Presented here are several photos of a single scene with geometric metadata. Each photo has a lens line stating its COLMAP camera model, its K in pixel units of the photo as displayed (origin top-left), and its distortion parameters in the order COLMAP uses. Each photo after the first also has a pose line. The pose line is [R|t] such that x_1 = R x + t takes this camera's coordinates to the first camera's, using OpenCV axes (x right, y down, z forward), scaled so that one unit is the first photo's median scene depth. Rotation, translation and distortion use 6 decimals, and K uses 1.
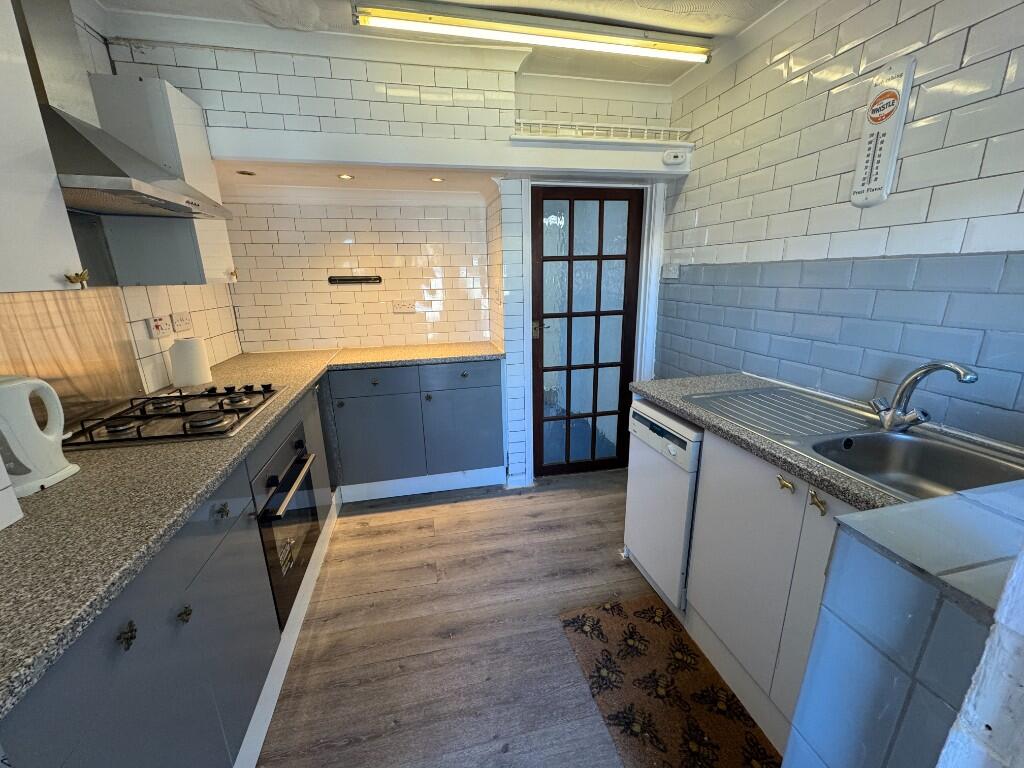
lens RADIAL K [[403.9, 0, 512.8], [0, 403.9, 385.1], [0, 0, 1]] dist [-0.003017, -0.000044]
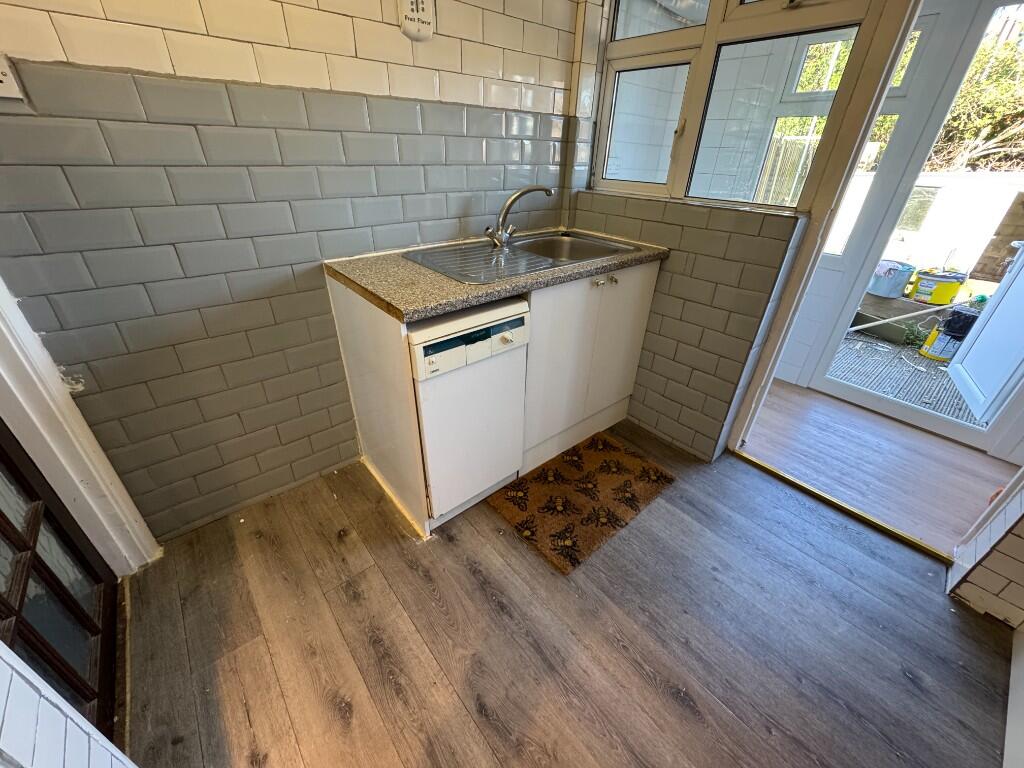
lens RADIAL K [[403.9, 0, 513.1], [0, 403.9, 383.2], [0, 0, 1]] dist [-0.003017, -0.000044]
pose [[-0.458238, -0.445256, 0.769263, -0.319621], [0.212802, 0.785348, 0.581329, -0.263581], [-0.862979, 0.430087, -0.265125, 1.225145]]
